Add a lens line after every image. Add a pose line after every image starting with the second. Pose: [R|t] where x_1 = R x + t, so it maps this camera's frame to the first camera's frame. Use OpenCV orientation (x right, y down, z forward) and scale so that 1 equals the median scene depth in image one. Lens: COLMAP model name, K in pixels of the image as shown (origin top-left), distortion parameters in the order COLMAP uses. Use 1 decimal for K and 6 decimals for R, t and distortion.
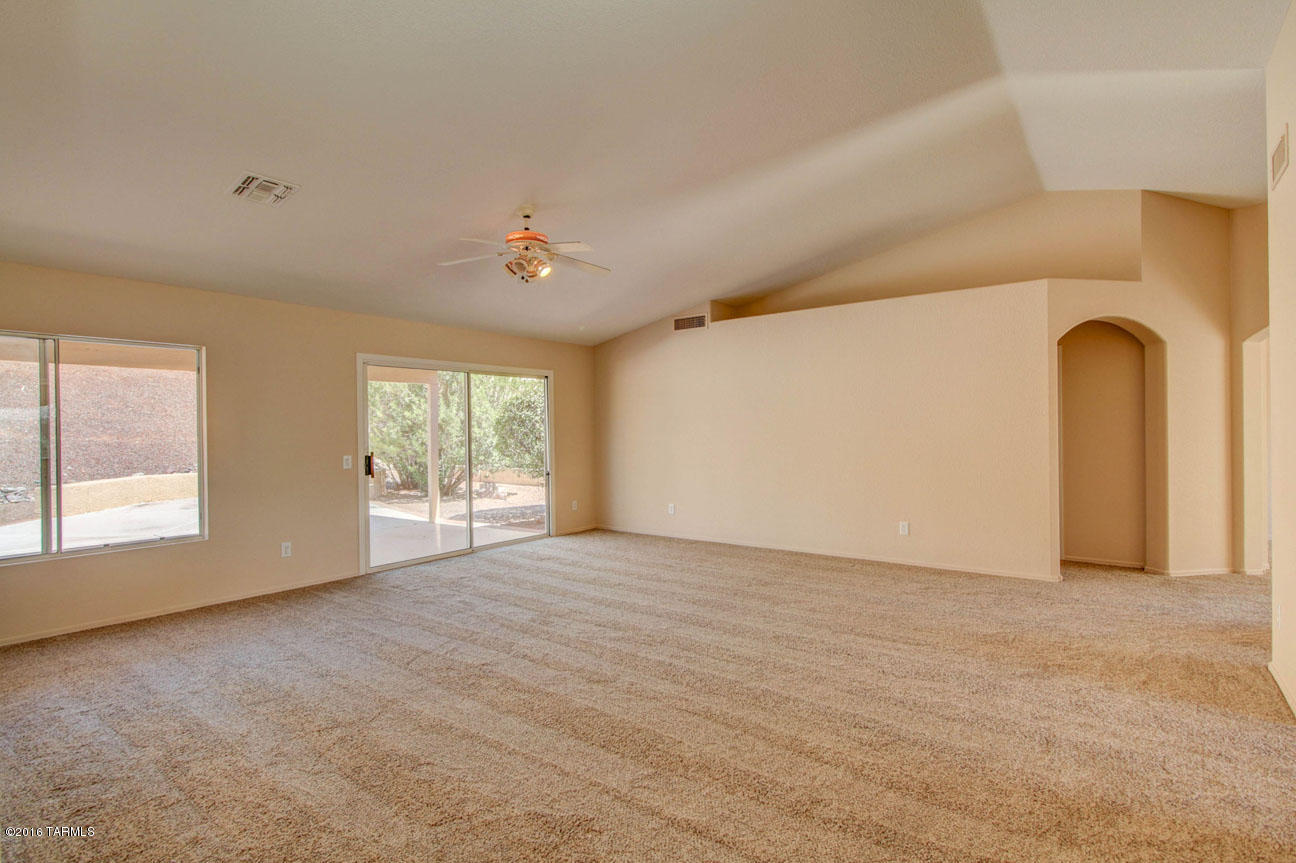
lens RADIAL K [[629.2, 0, 648.0], [0, 629.2, 431.5], [0, 0, 1]] dist [0.001699, -0.000090]
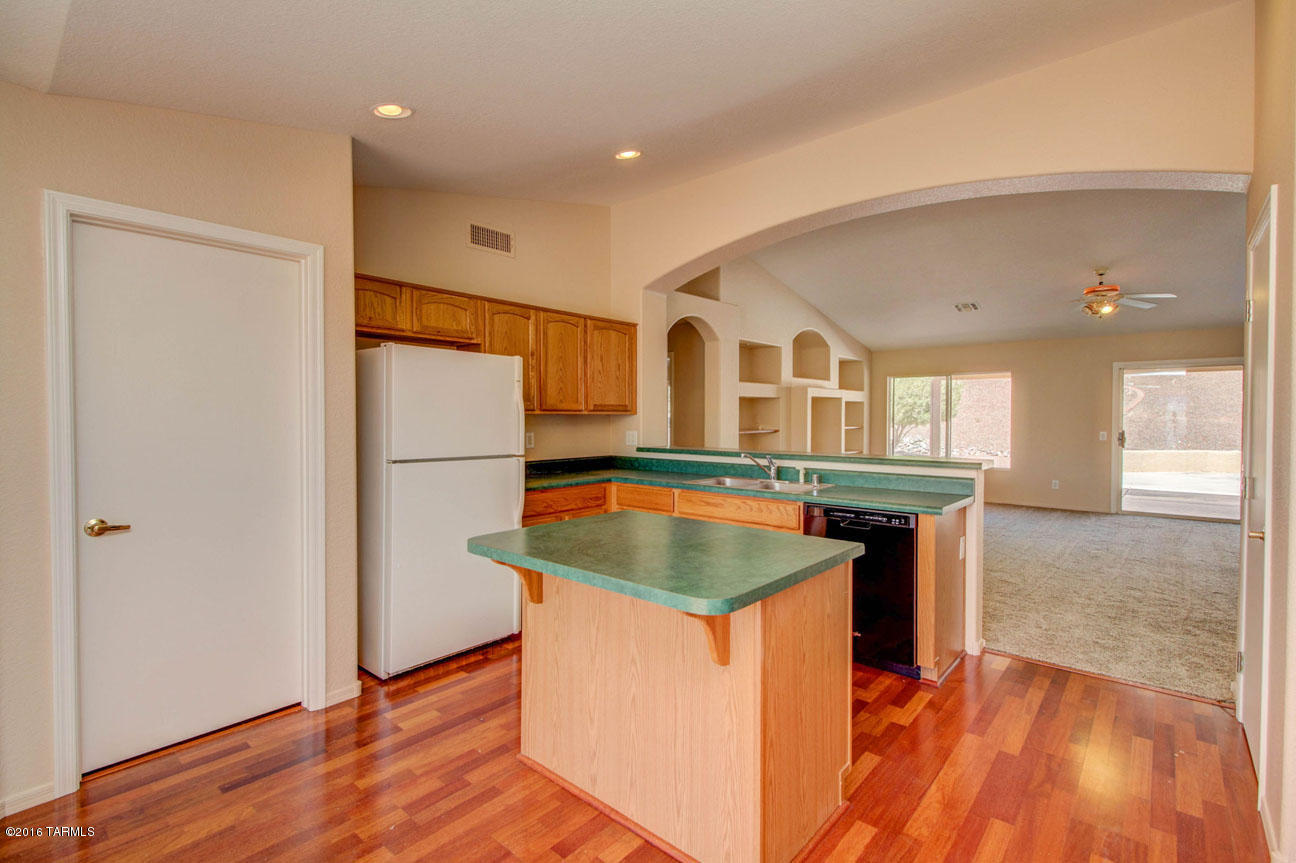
lens RADIAL K [[592.4, 0, 646.1], [0, 592.4, 427.0], [0, 0, 1]] dist [0.024966, -0.013093]
pose [[-0.078805, 0.030208, -0.996432, 0.994194], [-0.007390, 0.999496, 0.030885, -0.008755], [0.996863, 0.009797, -0.078542, 0.018826]]
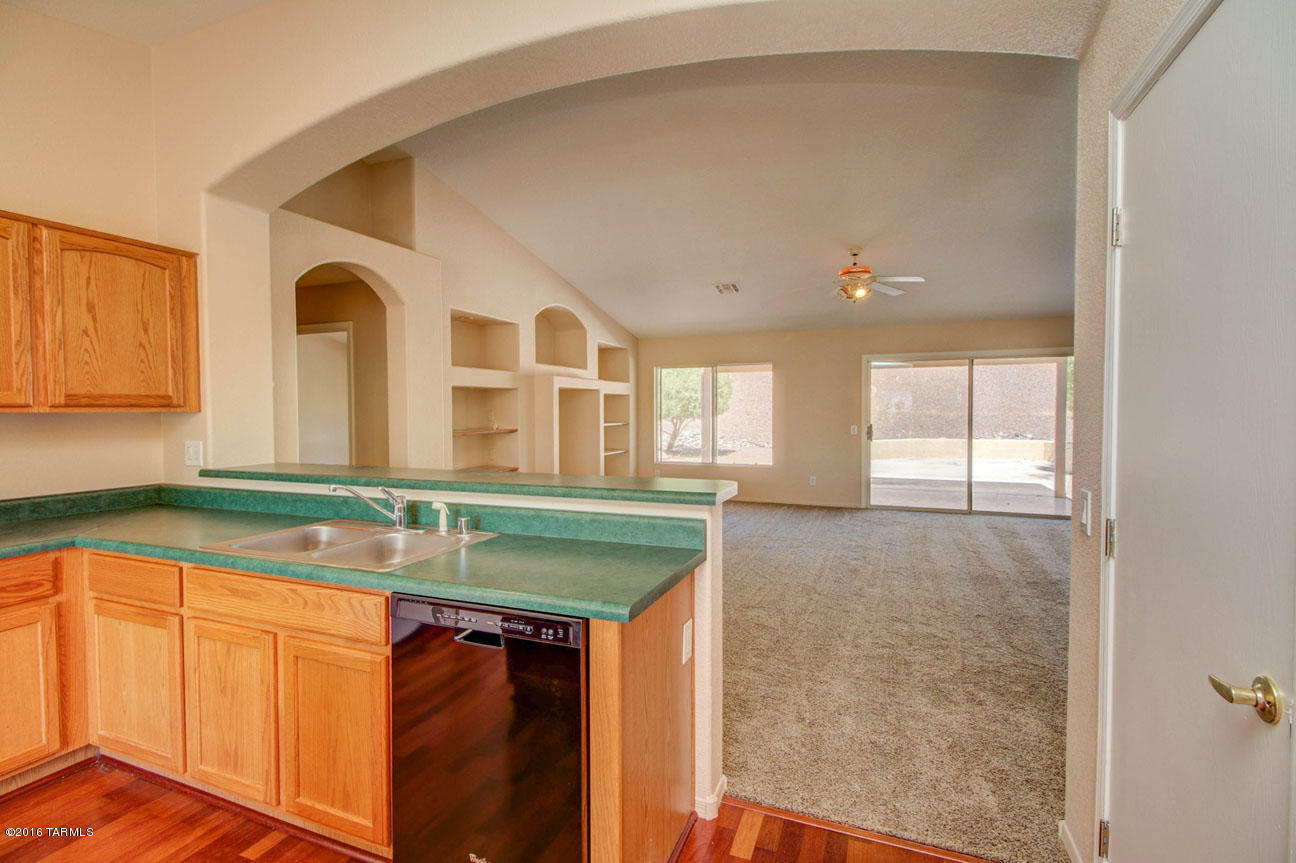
lens RADIAL K [[592.4, 0, 646.1], [0, 592.4, 427.0], [0, 0, 1]] dist [0.024966, -0.013093]
pose [[0.249972, 0.038124, -0.967502, 0.721410], [-0.004729, 0.999261, 0.038153, -0.008675], [0.968241, -0.004962, 0.249968, 0.168396]]
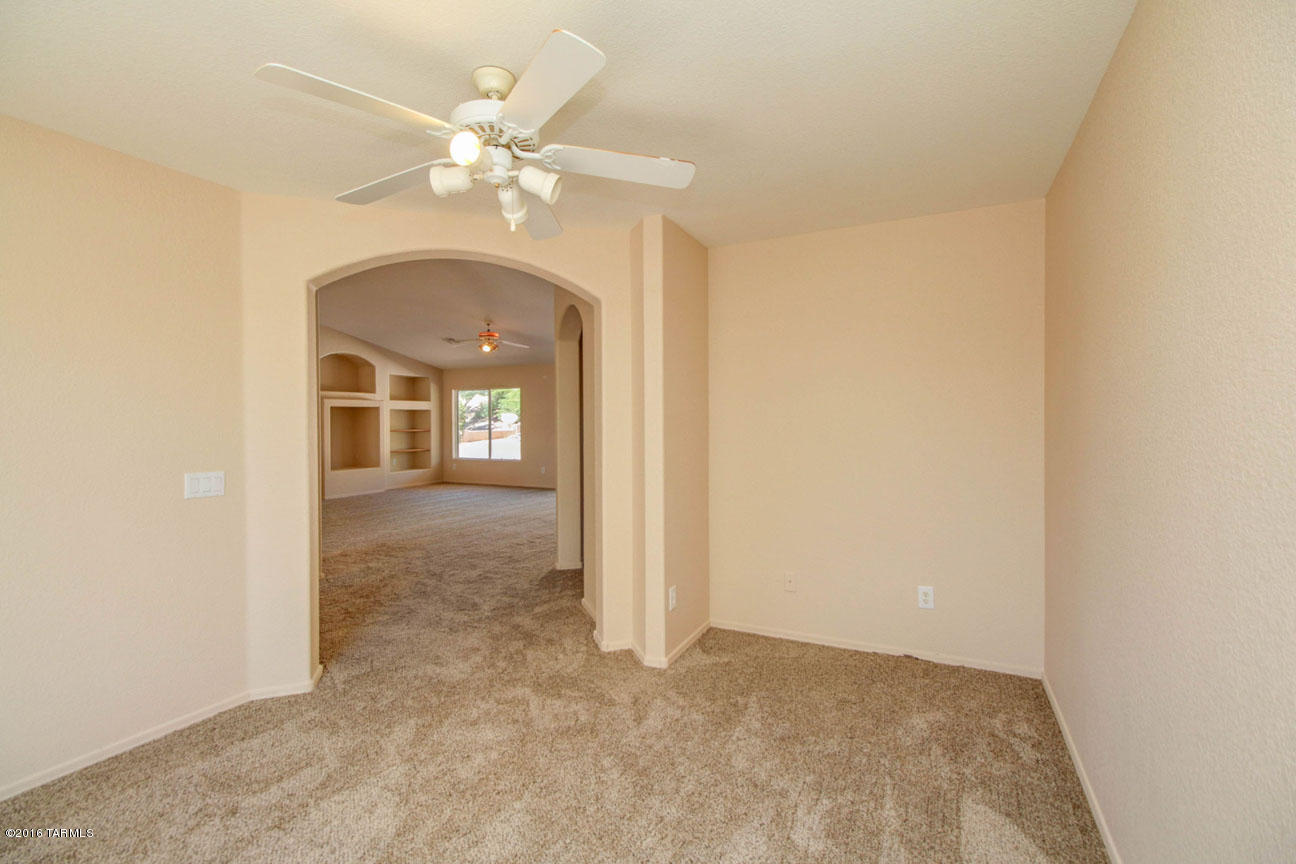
lens RADIAL K [[592.4, 0, 646.1], [0, 592.4, 427.5], [0, 0, 1]] dist [0.024966, -0.013093]
pose [[0.178518, 0.022026, -0.983690, 1.469885], [-0.005104, 0.999757, 0.021460, -0.019185], [0.983923, 0.001190, 0.178587, 0.871257]]
